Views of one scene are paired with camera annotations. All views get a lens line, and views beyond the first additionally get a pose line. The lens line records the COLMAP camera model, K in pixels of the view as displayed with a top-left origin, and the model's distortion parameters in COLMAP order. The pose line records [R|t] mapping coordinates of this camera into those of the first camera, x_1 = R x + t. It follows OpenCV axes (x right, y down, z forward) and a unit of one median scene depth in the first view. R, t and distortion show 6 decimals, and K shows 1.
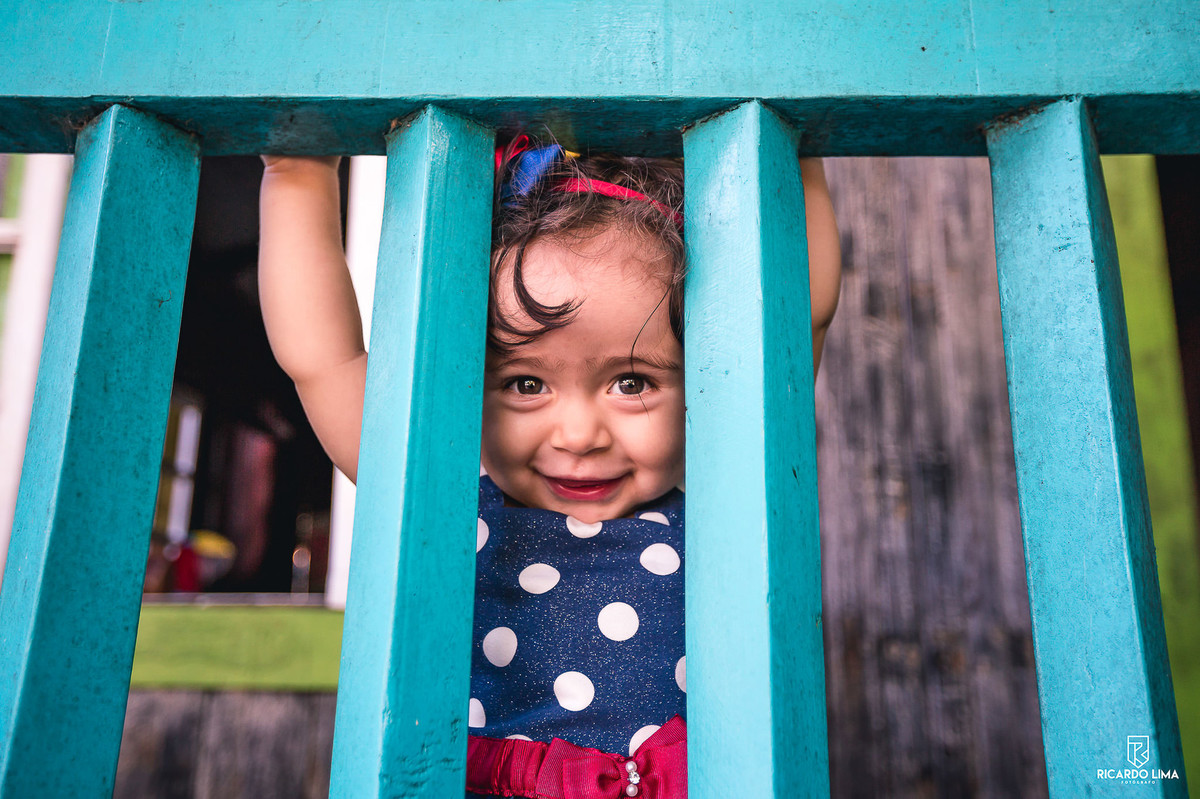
lens RADIAL K [[977.2, 0, 598.6], [0, 977.2, 399.1], [0, 0, 1]] dist [0.012761, 0.014544]
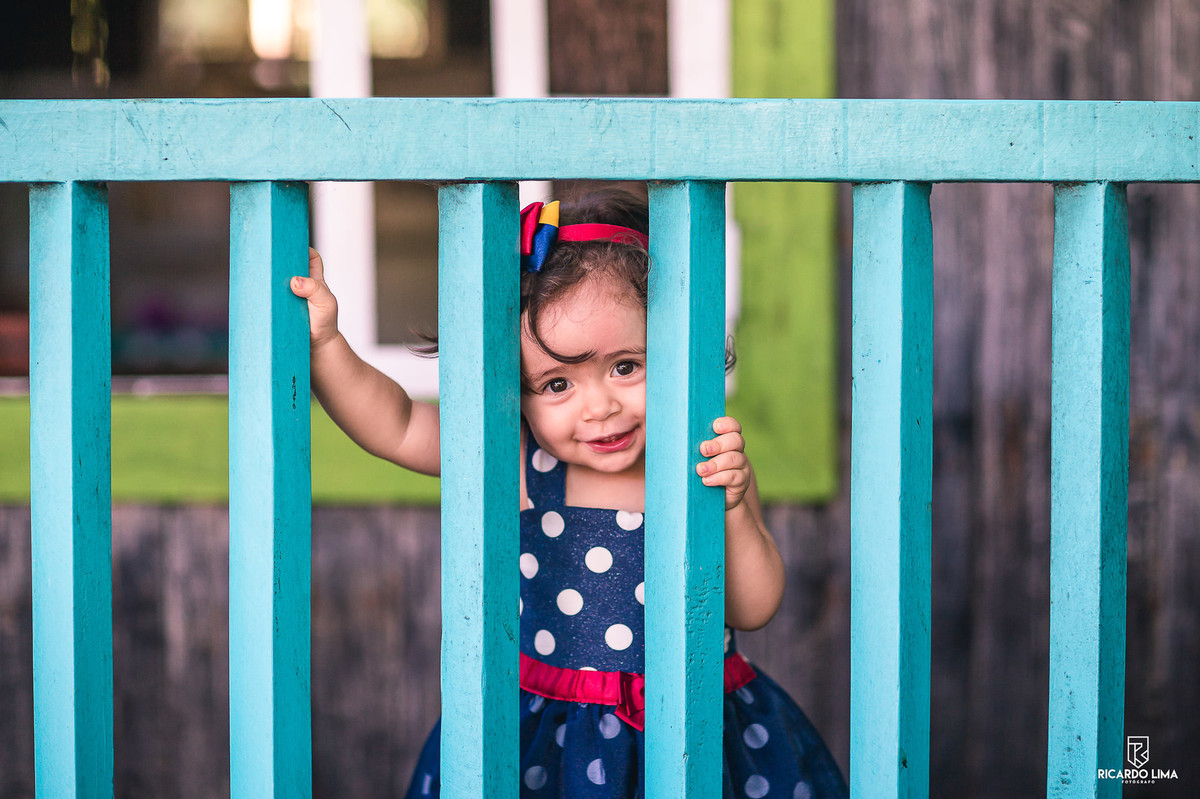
lens RADIAL K [[2215.2, 0, 599.8], [0, 2215.2, 400.7], [0, 0, 1]] dist [-0.108695, 0.000000]
pose [[0.999534, -0.013283, 0.027498, -0.403749], [0.005403, 0.963168, 0.268847, -0.885837], [-0.030056, -0.268573, 0.962790, -2.358892]]
